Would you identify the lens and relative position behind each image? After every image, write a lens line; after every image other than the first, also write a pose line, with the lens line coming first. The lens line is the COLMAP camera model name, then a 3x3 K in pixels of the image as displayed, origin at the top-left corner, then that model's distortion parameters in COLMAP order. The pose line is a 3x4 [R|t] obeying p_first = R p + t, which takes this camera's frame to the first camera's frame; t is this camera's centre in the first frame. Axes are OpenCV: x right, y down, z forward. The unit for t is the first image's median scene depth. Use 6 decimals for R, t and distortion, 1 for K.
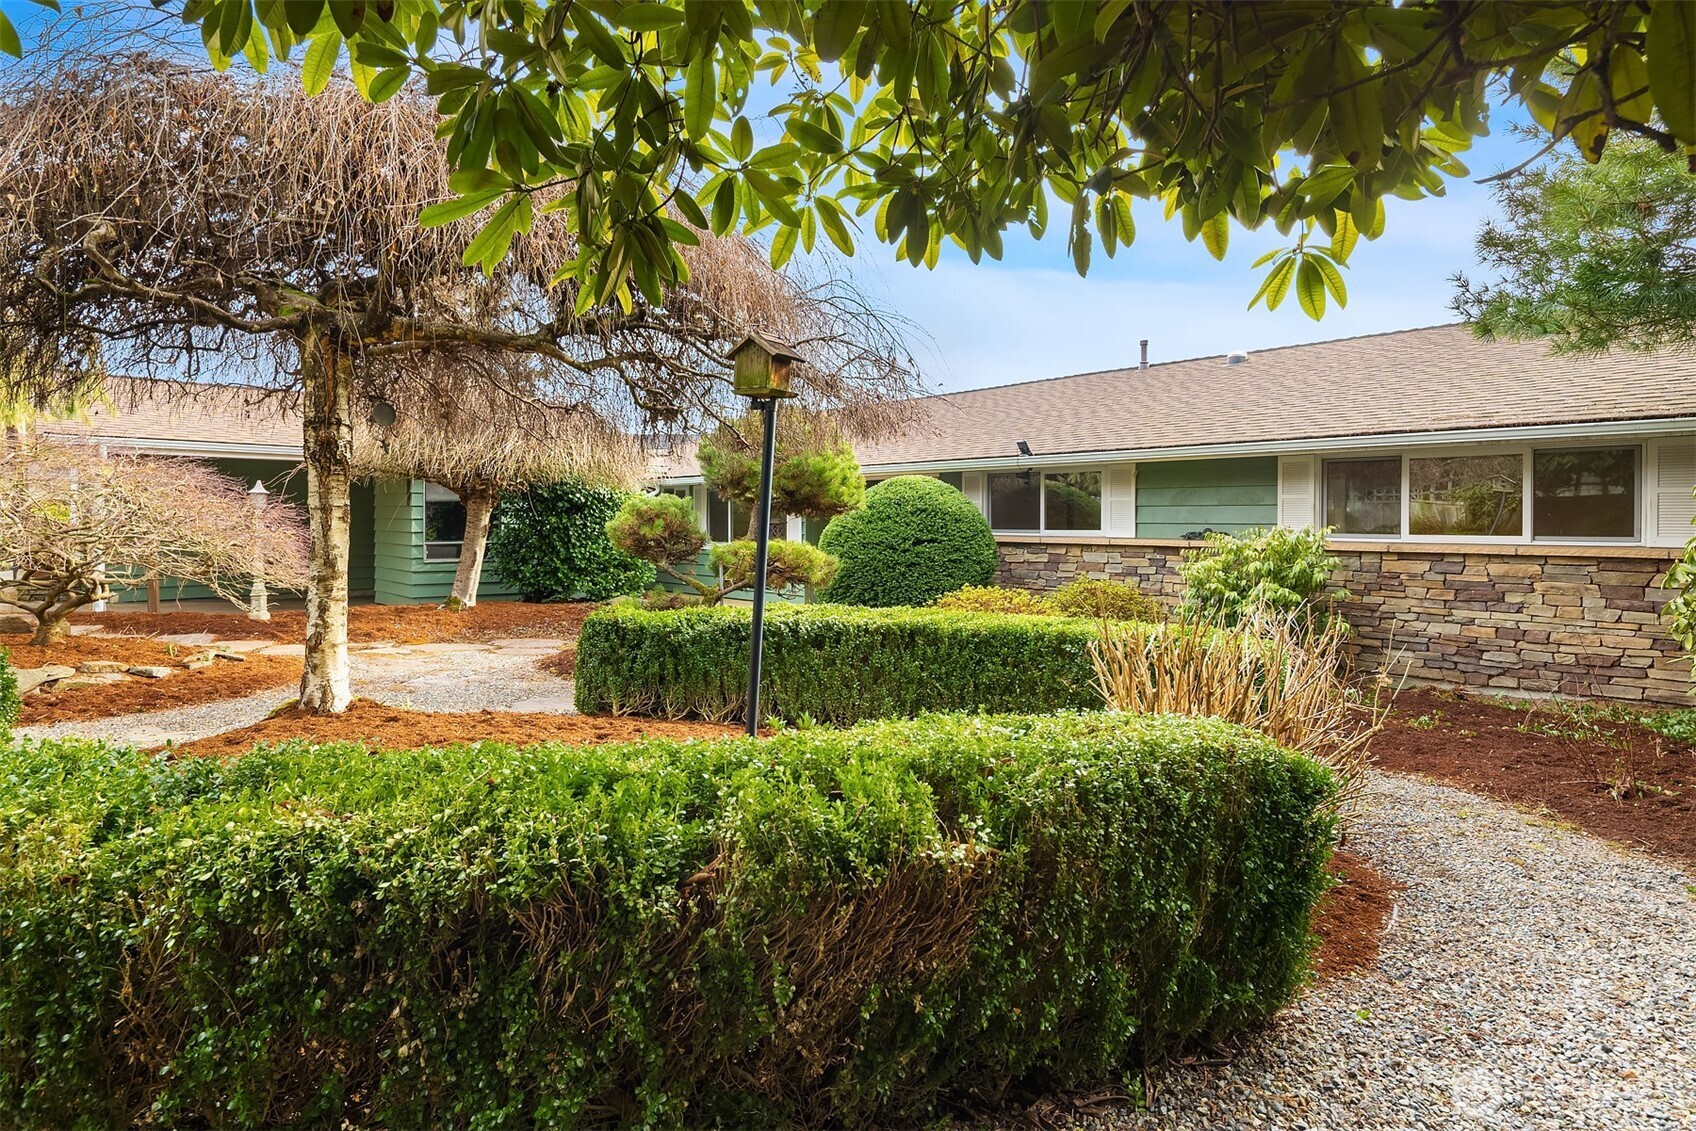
lens RADIAL K [[812.6, 0, 842.5], [0, 812.6, 555.4], [0, 0, 1]] dist [0.004387, 0.000751]
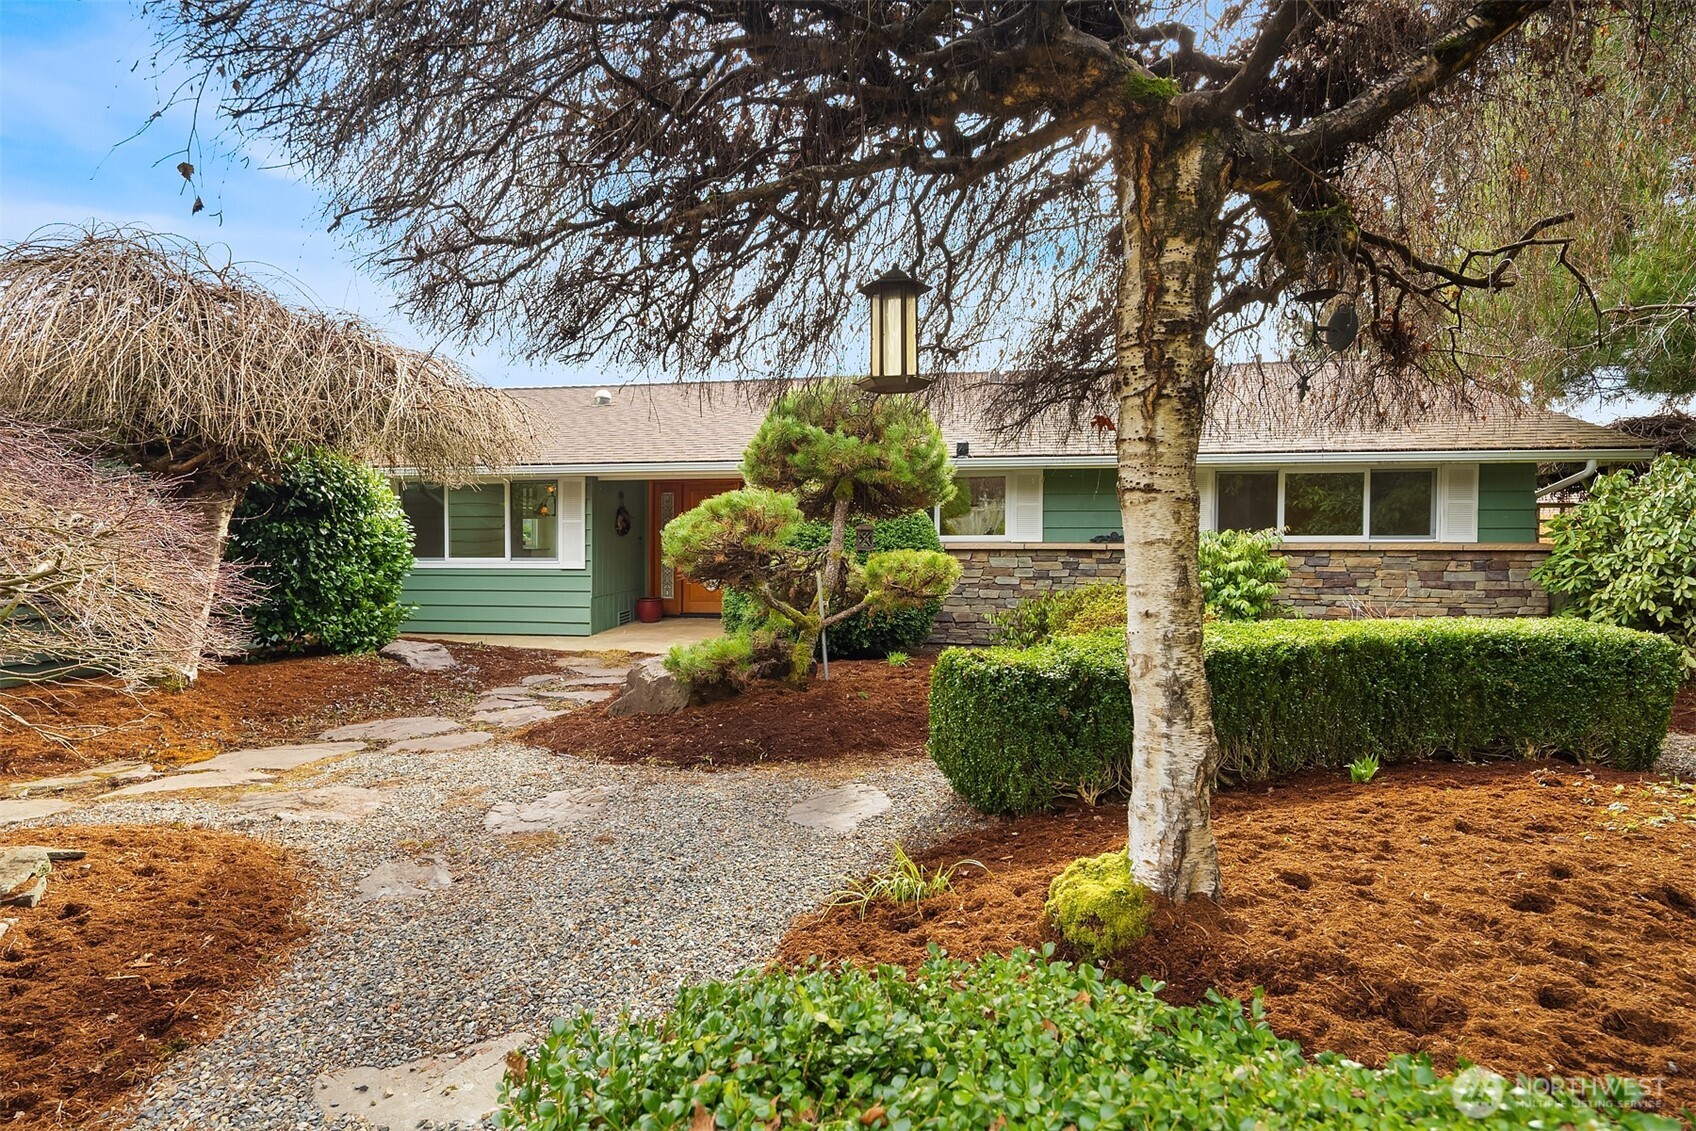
lens RADIAL K [[812.6, 0, 850.8], [0, 812.6, 563.8], [0, 0, 1]] dist [0.004387, 0.000751]
pose [[0.826900, -0.029164, 0.561592, -0.543923], [0.029327, 0.999532, 0.008724, -0.013219], [-0.561584, 0.009256, 0.827368, 0.366565]]
